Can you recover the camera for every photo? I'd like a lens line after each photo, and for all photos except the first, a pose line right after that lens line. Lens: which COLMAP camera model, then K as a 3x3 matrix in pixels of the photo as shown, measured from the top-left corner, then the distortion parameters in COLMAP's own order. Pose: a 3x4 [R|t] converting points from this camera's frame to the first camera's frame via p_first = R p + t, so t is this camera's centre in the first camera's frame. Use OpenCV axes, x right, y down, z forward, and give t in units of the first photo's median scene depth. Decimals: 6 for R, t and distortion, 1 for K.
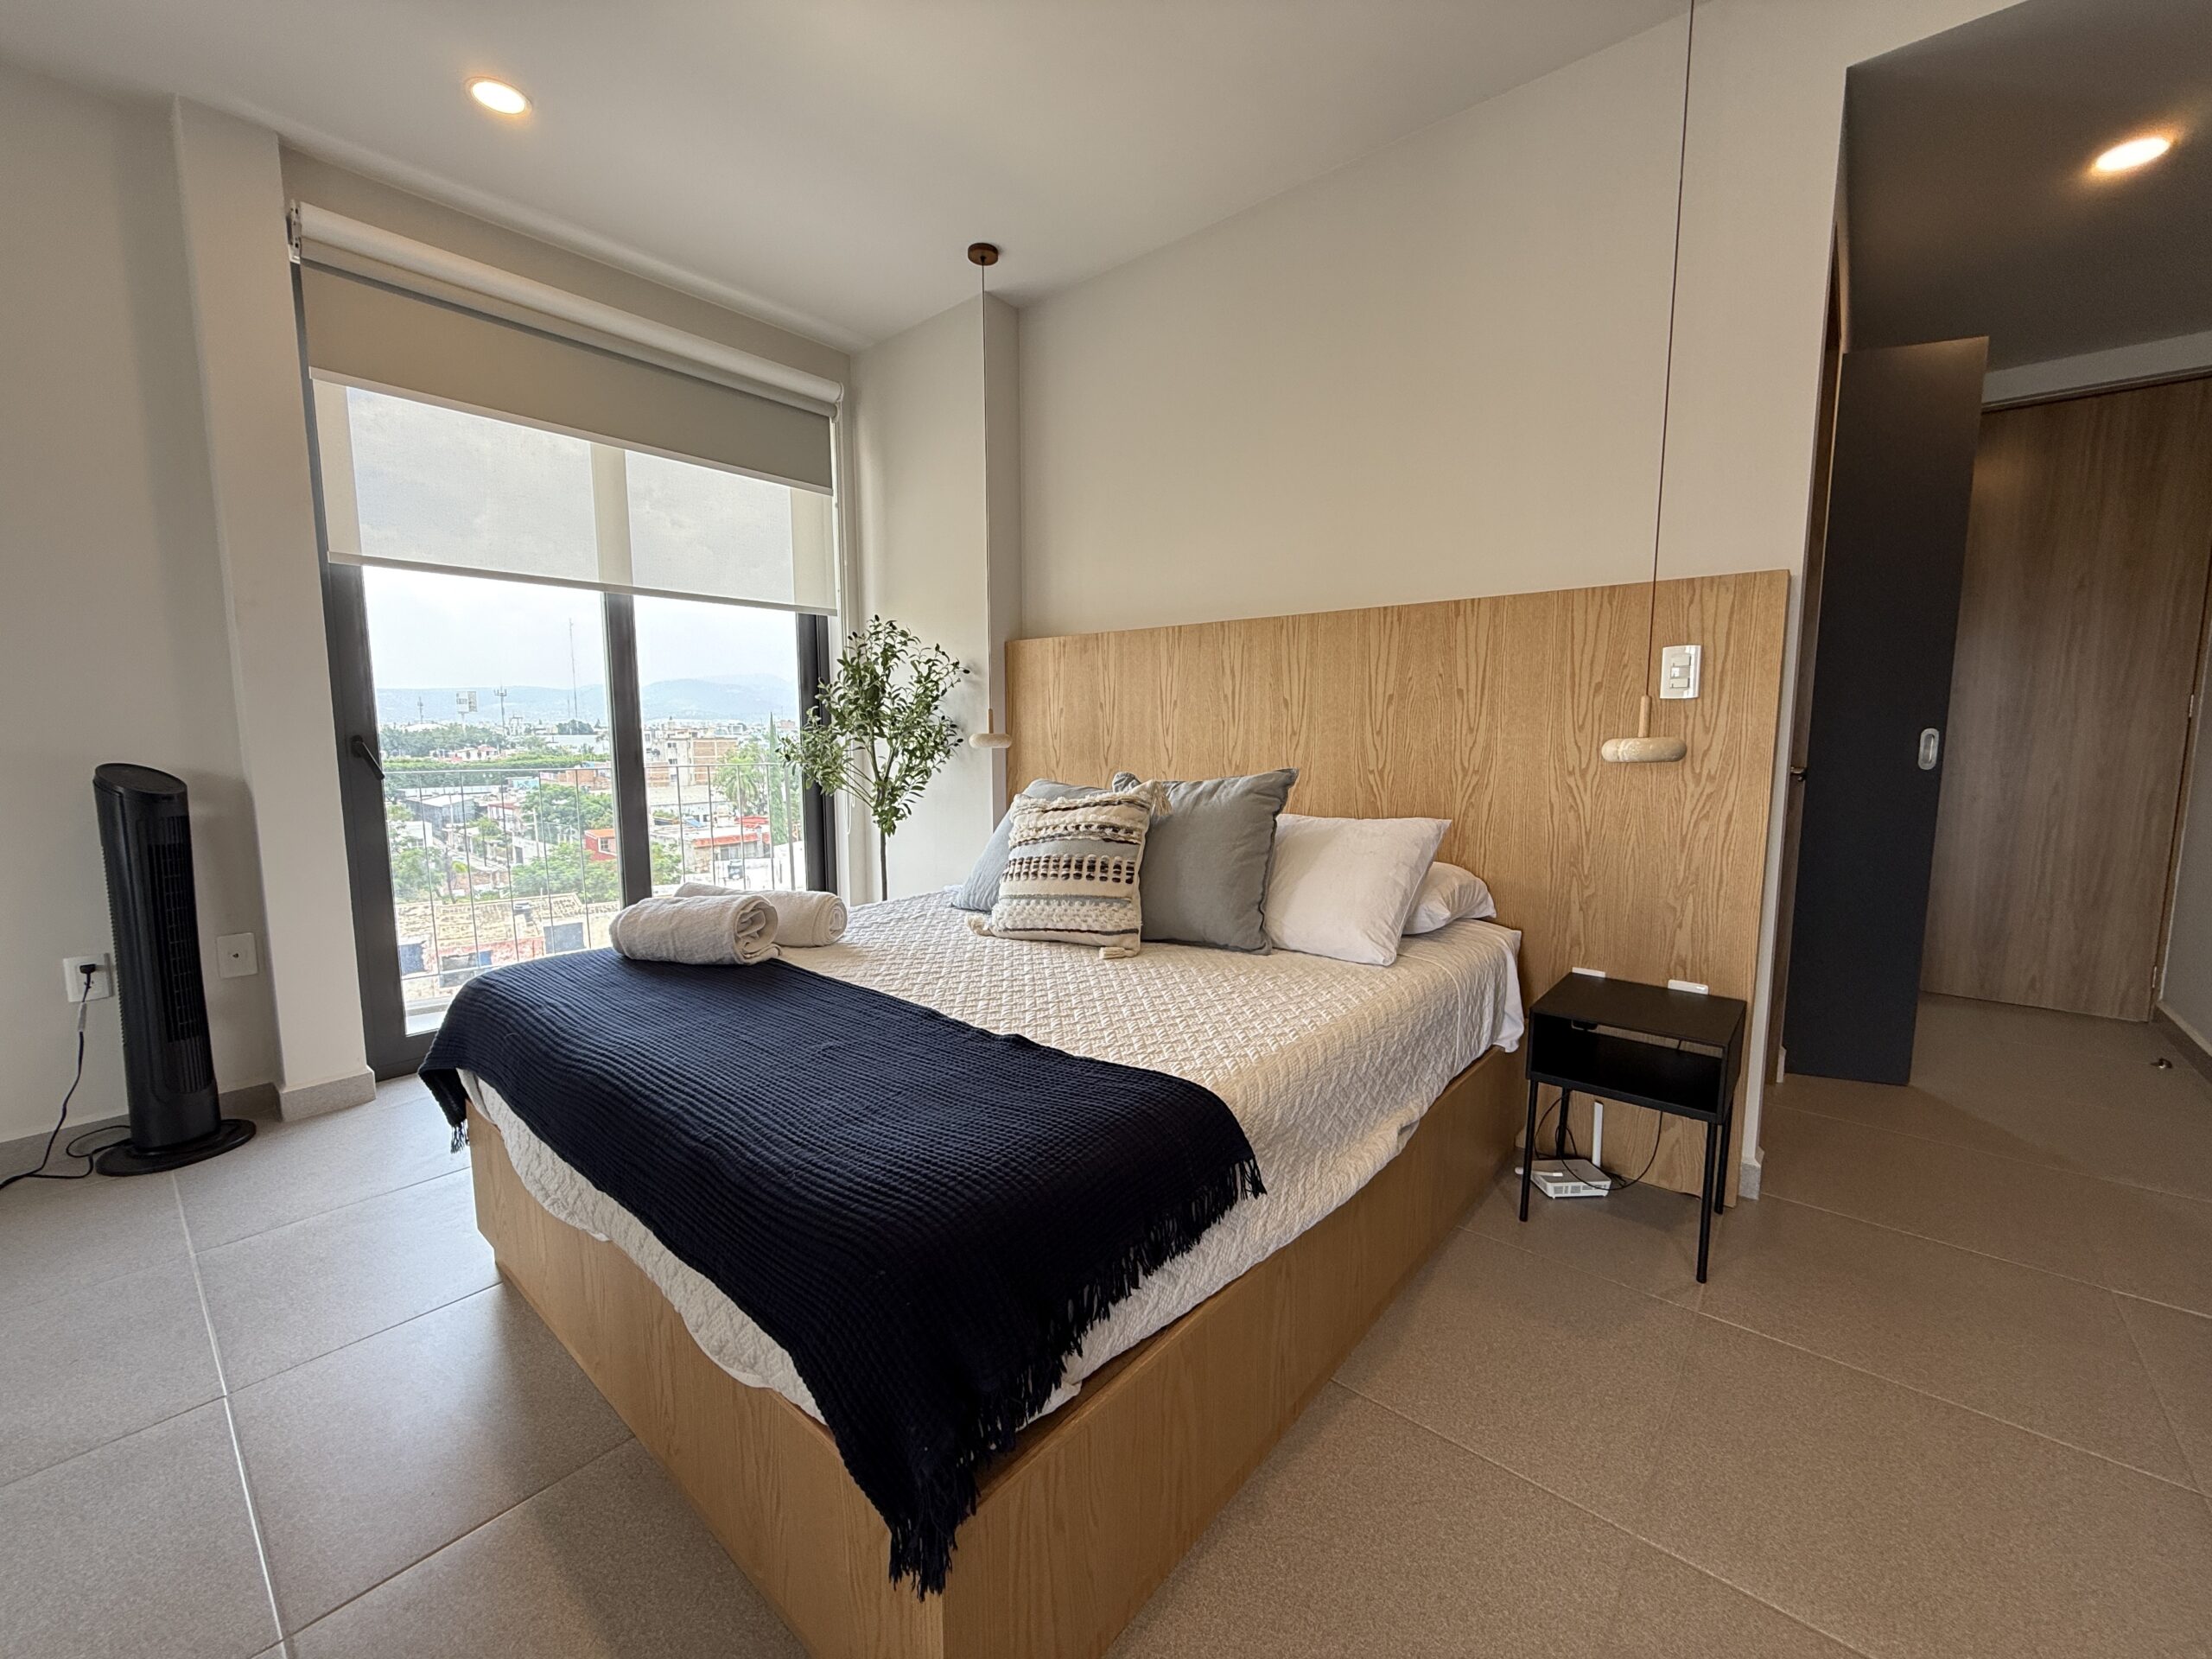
lens RADIAL K [[880.9, 0, 1103.5], [0, 880.9, 827.5], [0, 0, 1]] dist [0.000403, -0.000283]
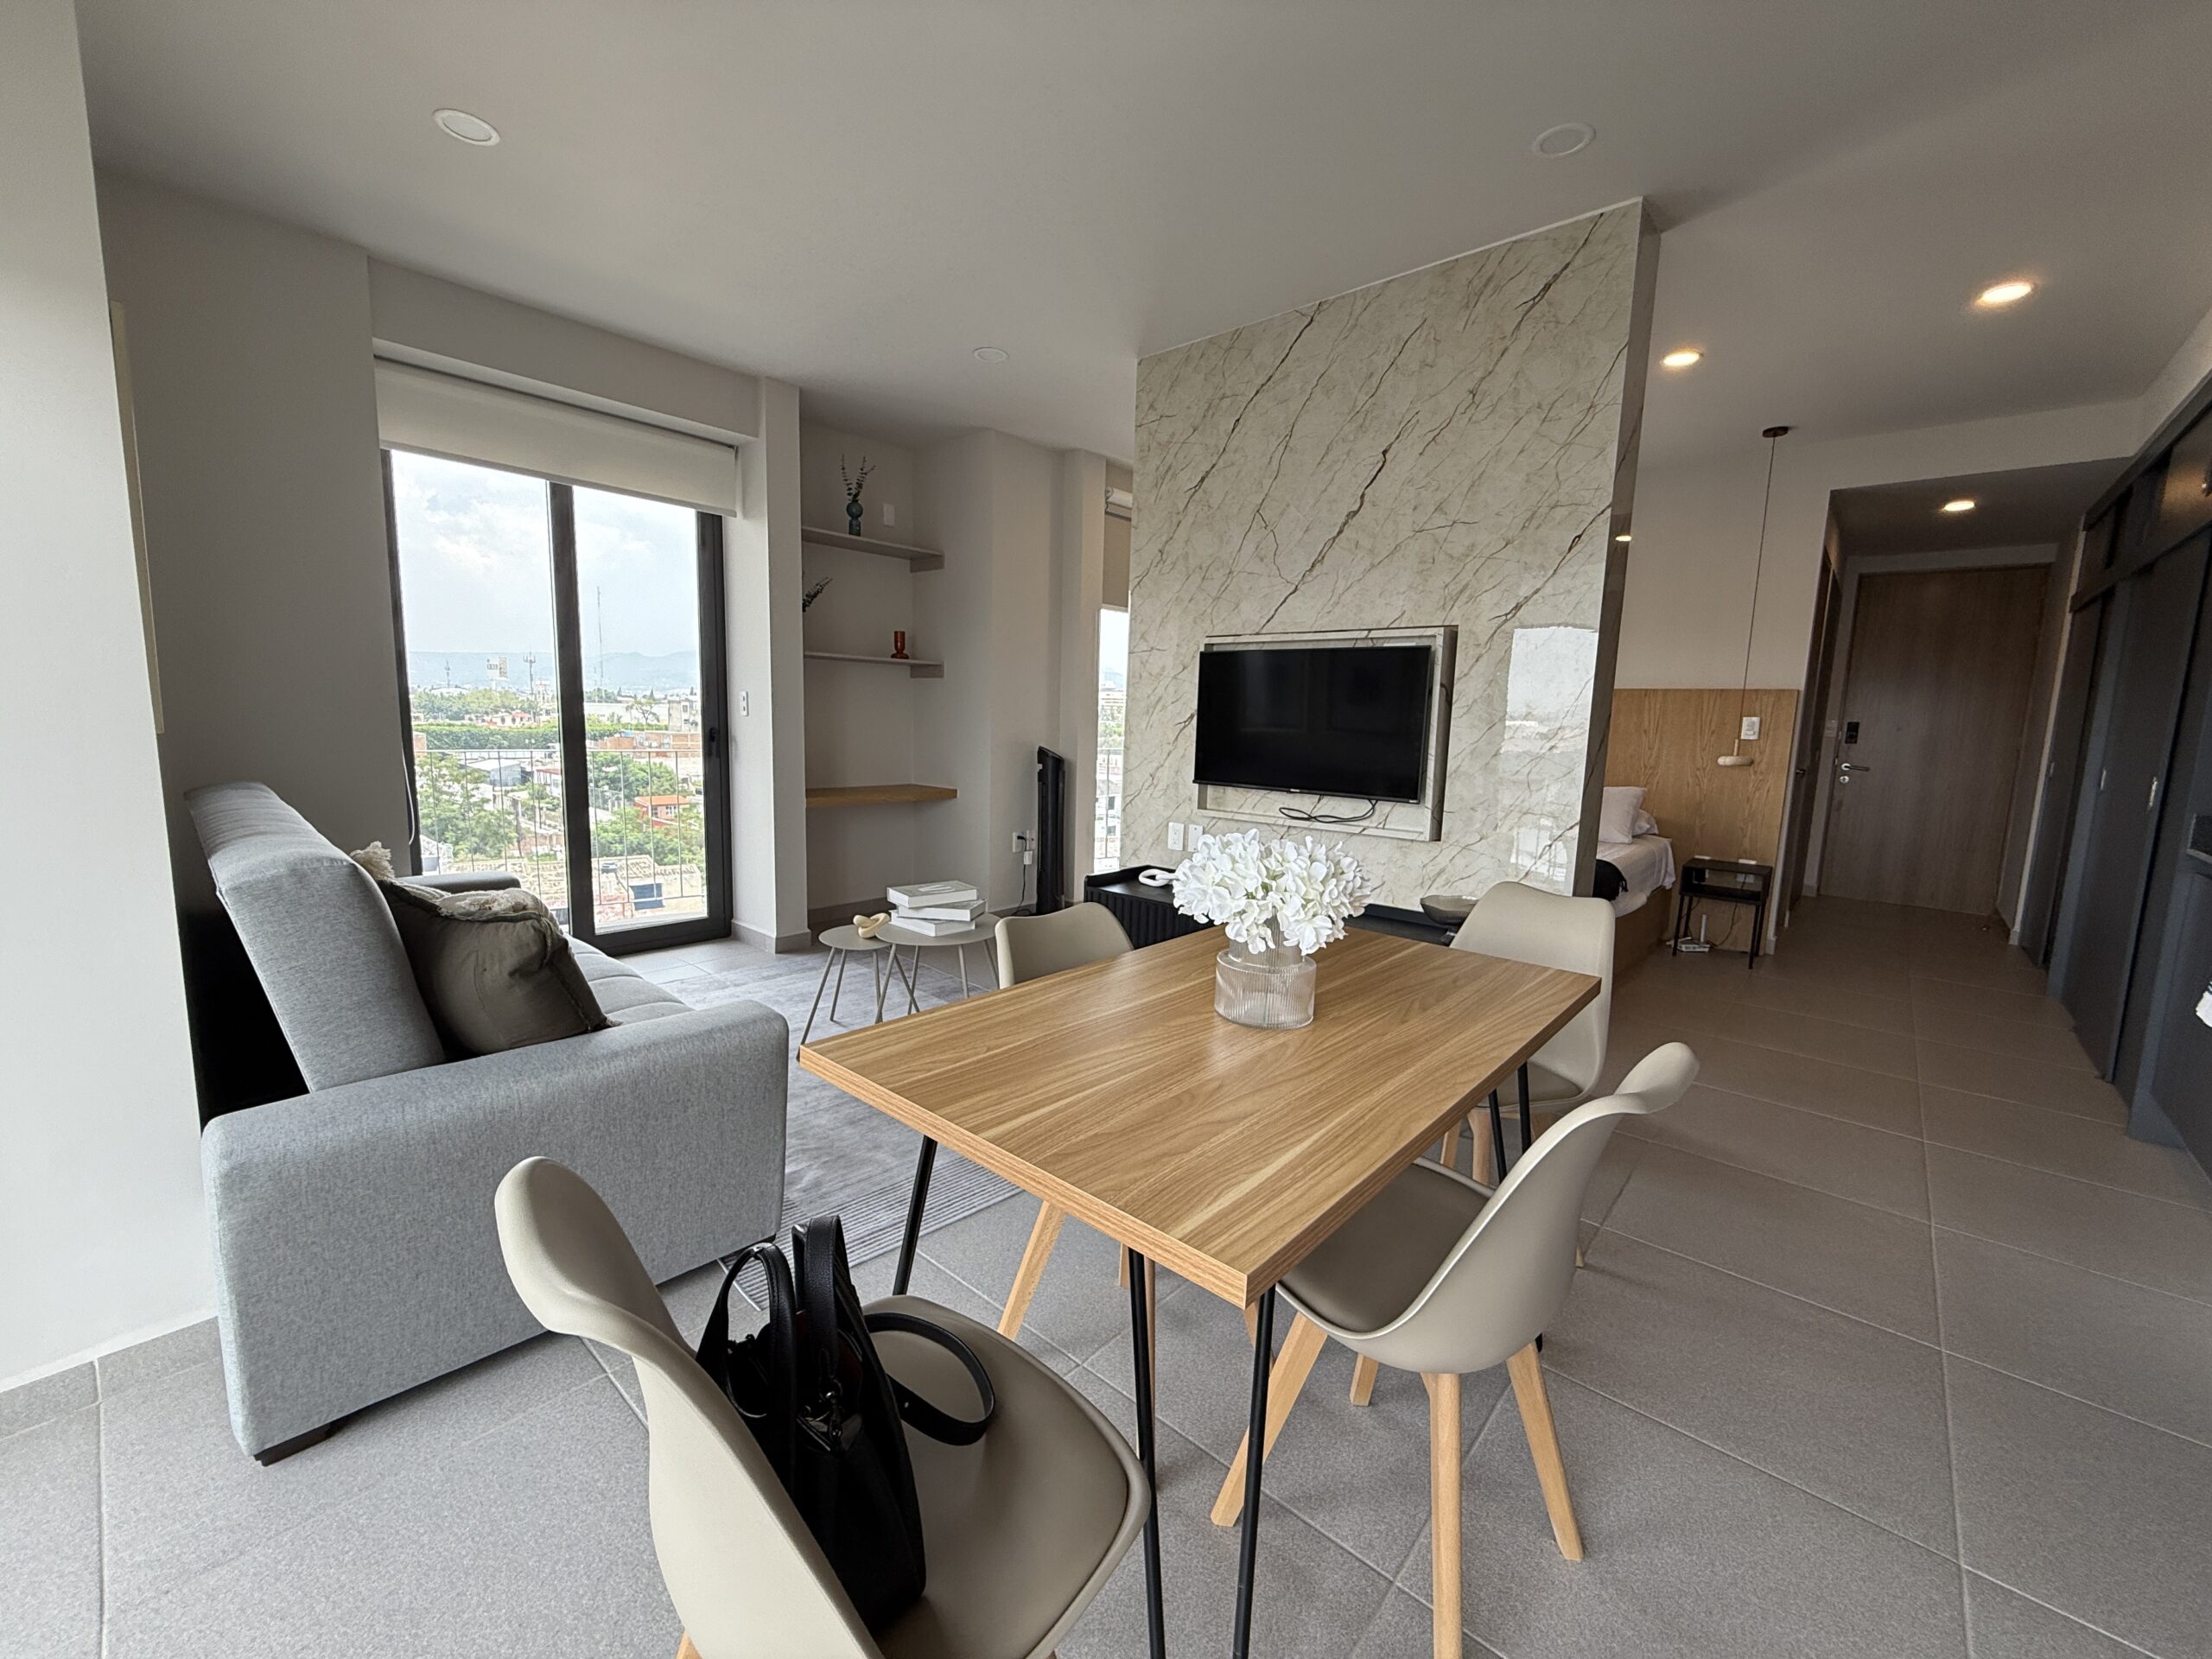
lens RADIAL K [[886.1, 0, 1100.8], [0, 886.1, 828.2], [0, 0, 1]] dist [0.001634, -0.000190]
pose [[0.999407, 0.031381, -0.014148, -0.935995], [-0.031108, 0.999334, 0.019077, 0.090299], [0.014737, -0.018626, 0.999718, -1.262219]]
